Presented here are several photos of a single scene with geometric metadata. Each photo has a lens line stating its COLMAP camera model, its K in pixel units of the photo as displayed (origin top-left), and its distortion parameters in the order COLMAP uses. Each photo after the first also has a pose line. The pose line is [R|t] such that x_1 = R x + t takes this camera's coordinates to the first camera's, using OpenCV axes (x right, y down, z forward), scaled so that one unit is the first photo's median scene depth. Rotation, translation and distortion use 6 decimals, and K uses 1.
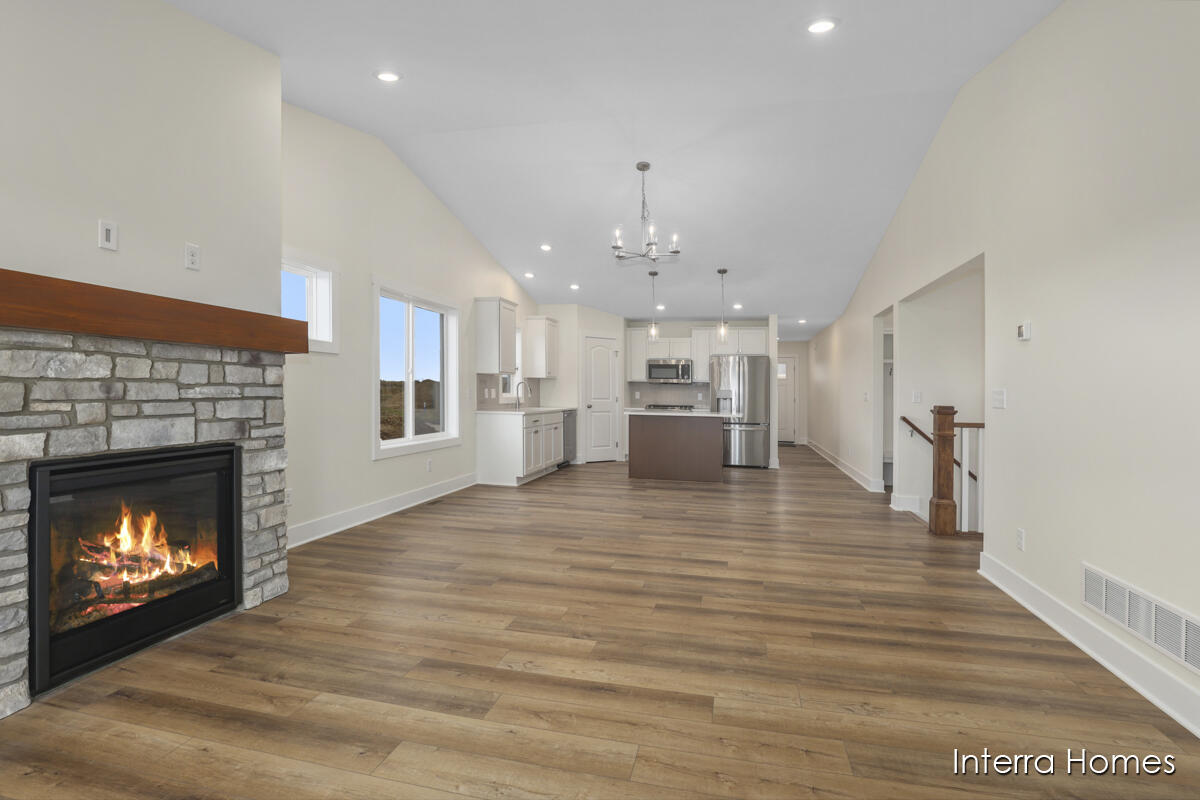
lens RADIAL K [[563.1, 0, 603.1], [0, 563.1, 393.8], [0, 0, 1]] dist [-0.002369, 0.000071]
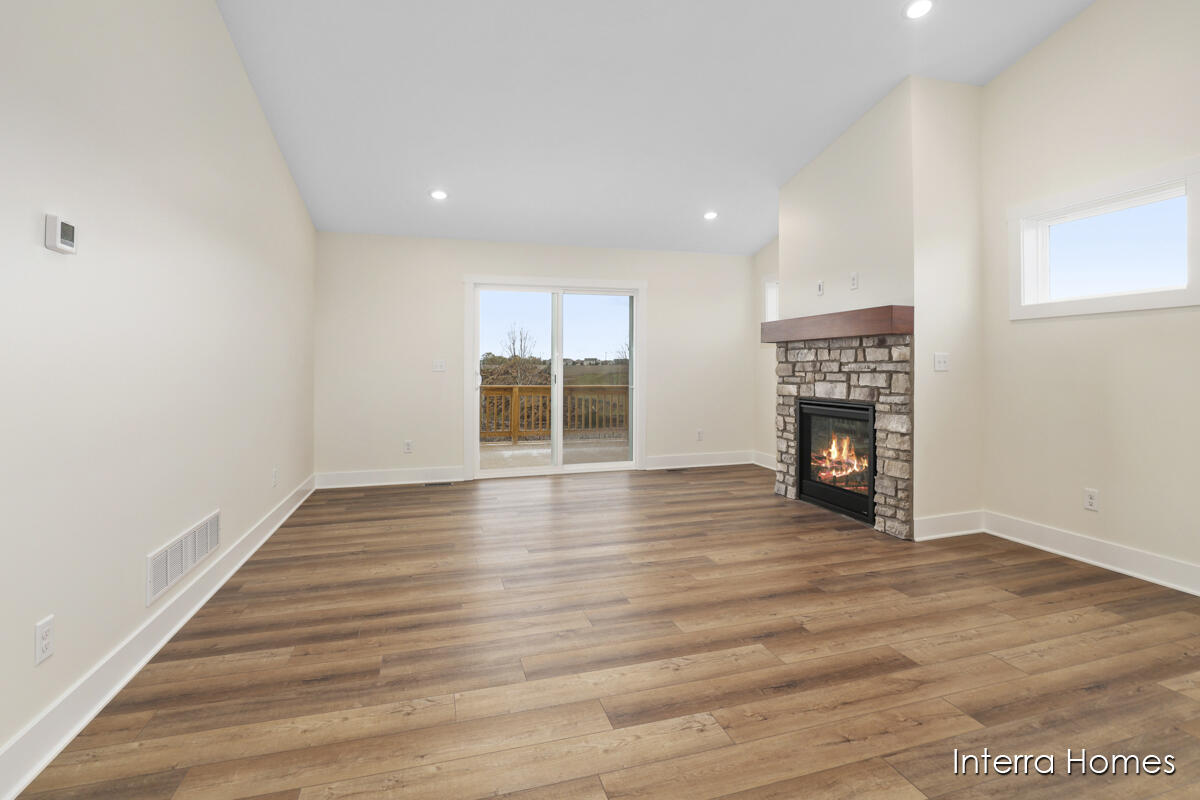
lens RADIAL K [[563.1, 0, 600.1], [0, 563.1, 369.6], [0, 0, 1]] dist [-0.002369, 0.000071]
pose [[-0.866746, -0.009301, -0.498663, 0.656875], [-0.011253, 0.999936, 0.000909, 0.009327], [0.498623, 0.006399, -0.866795, 1.976210]]
